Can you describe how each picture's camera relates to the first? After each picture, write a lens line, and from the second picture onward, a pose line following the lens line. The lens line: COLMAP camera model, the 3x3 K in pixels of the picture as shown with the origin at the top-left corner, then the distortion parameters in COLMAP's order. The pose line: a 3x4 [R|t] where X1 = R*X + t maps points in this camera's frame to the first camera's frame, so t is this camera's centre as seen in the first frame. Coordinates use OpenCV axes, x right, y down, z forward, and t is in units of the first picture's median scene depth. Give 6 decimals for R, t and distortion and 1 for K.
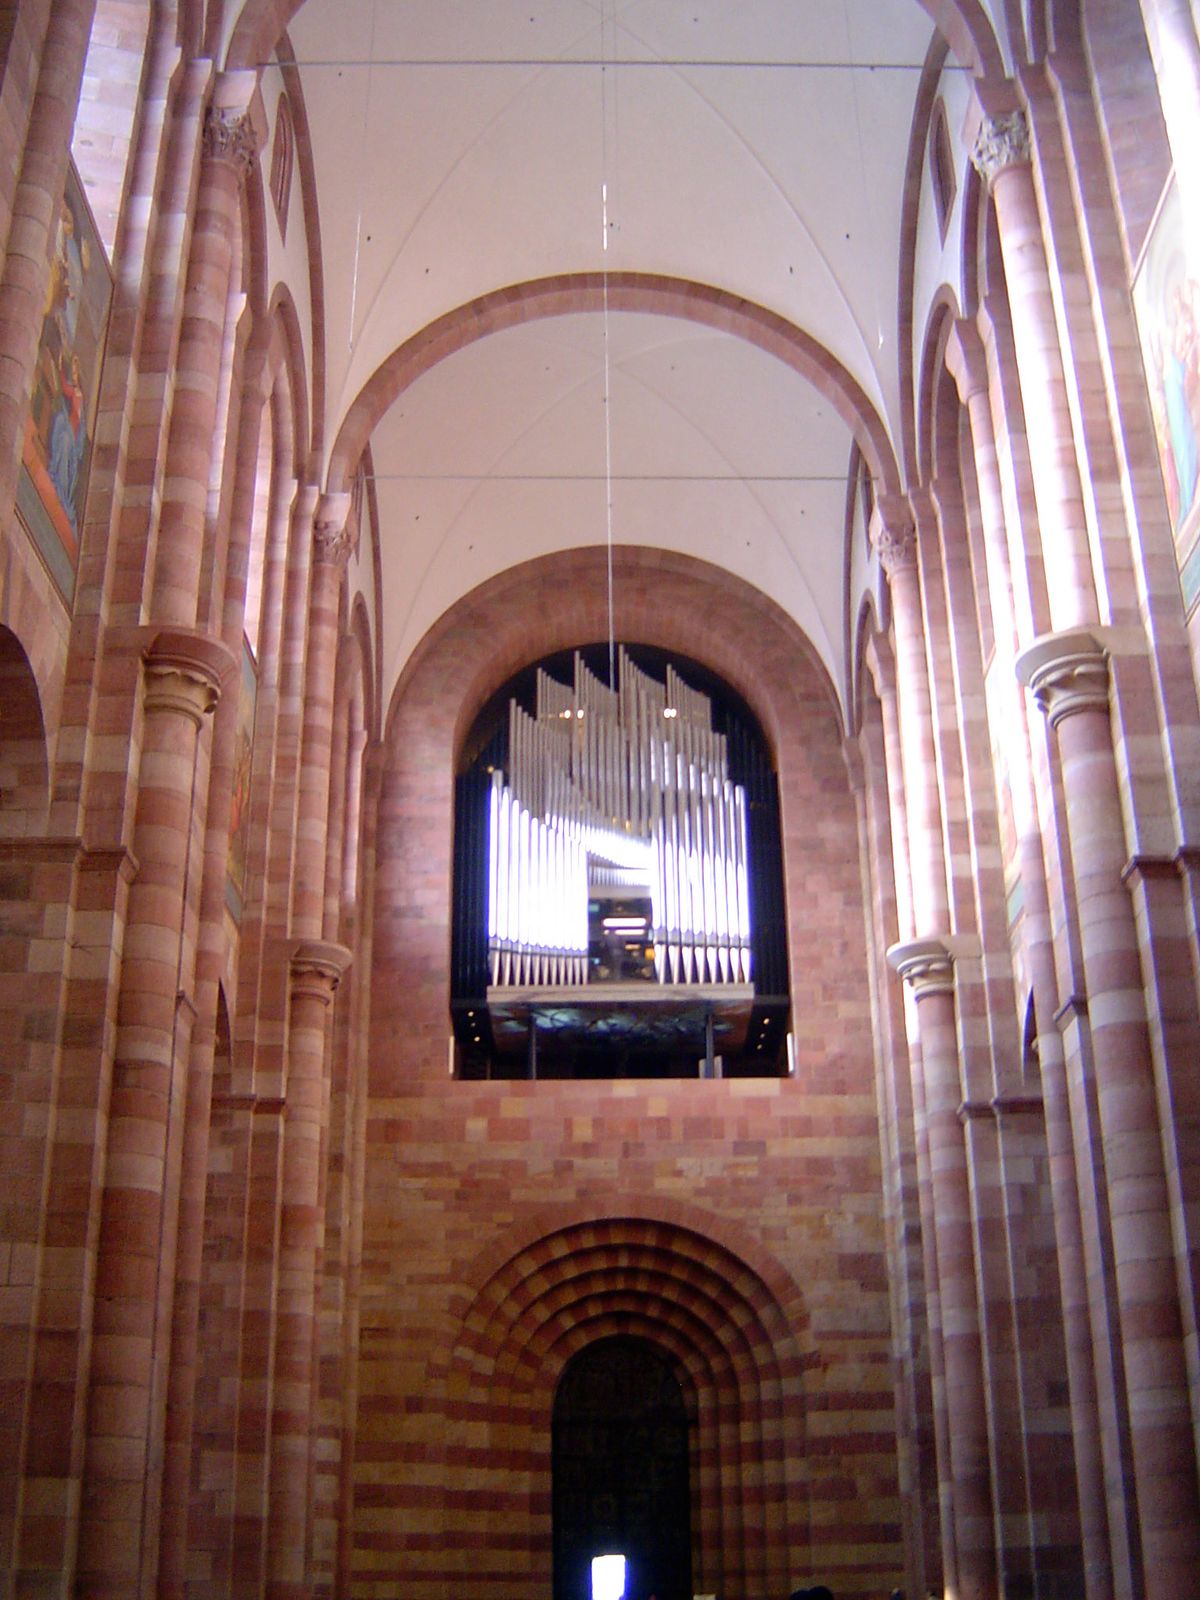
lens RADIAL K [[1851.8, 0, 600.0], [0, 1851.8, 800.0], [0, 0, 1]] dist [-0.122965, -0.043251]
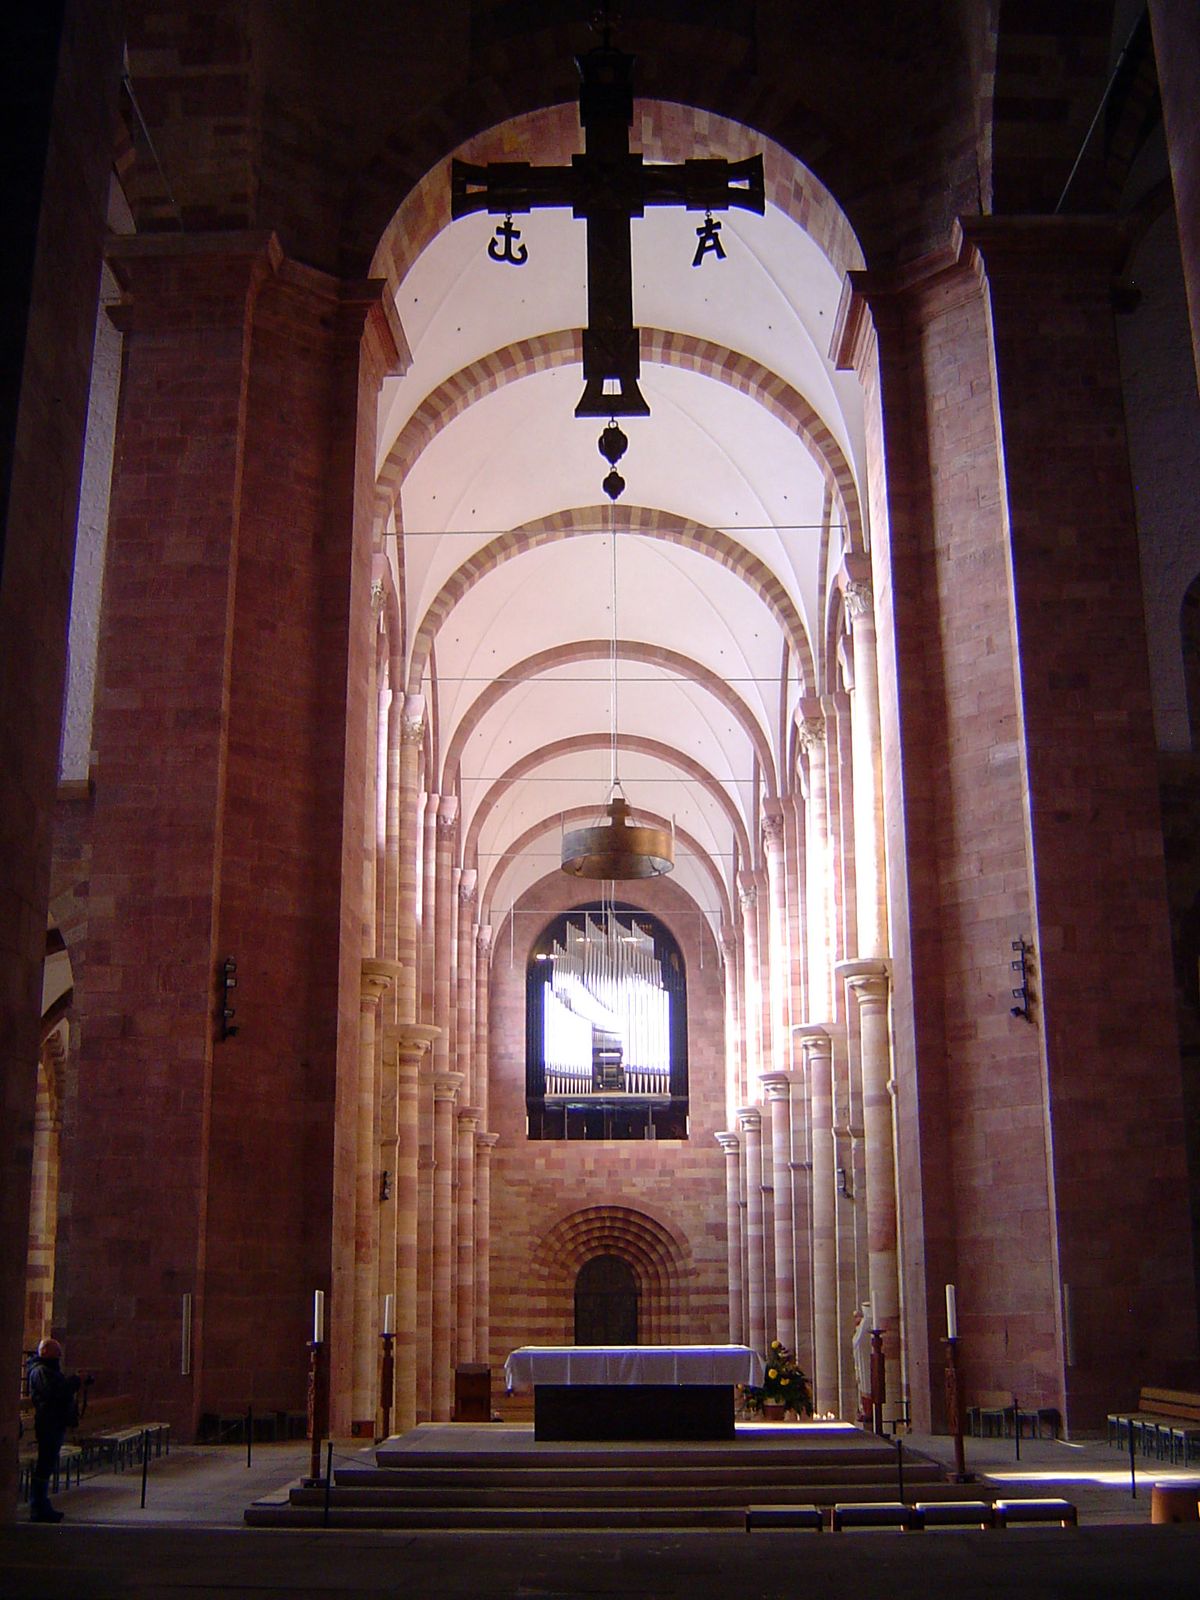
lens RADIAL K [[1851.8, 0, 600.0], [0, 1851.8, 800.0], [0, 0, 1]] dist [-0.122965, -0.043251]
pose [[0.999974, 0.005295, 0.004919, -0.010025], [-0.005969, 0.988810, 0.149059, -0.570142], [-0.004074, -0.149084, 0.988816, -1.079188]]
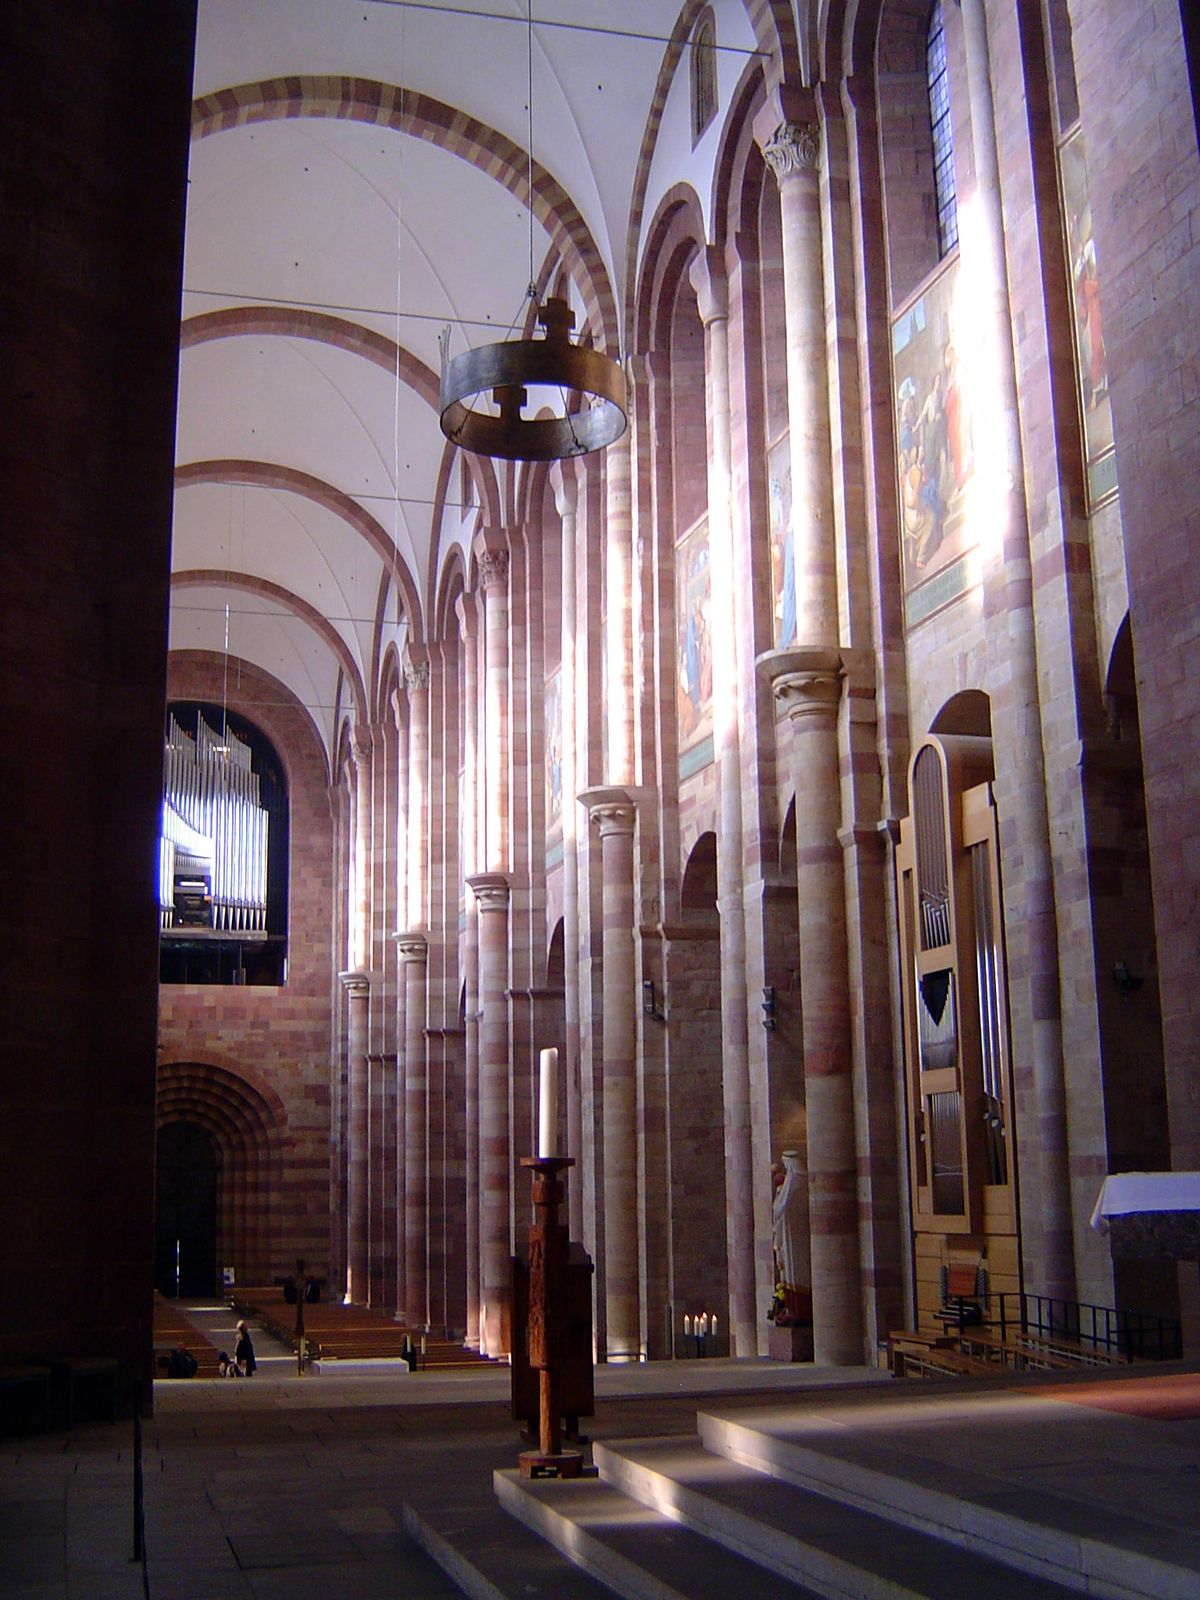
lens RADIAL K [[1851.8, 0, 600.0], [0, 1851.8, 800.0], [0, 0, 1]] dist [-0.122965, -0.043251]
pose [[0.958933, 0.050518, 0.279097, -0.115356], [-0.106949, 0.975778, 0.190837, -0.412983], [-0.262696, -0.212849, 0.941109, -0.754061]]
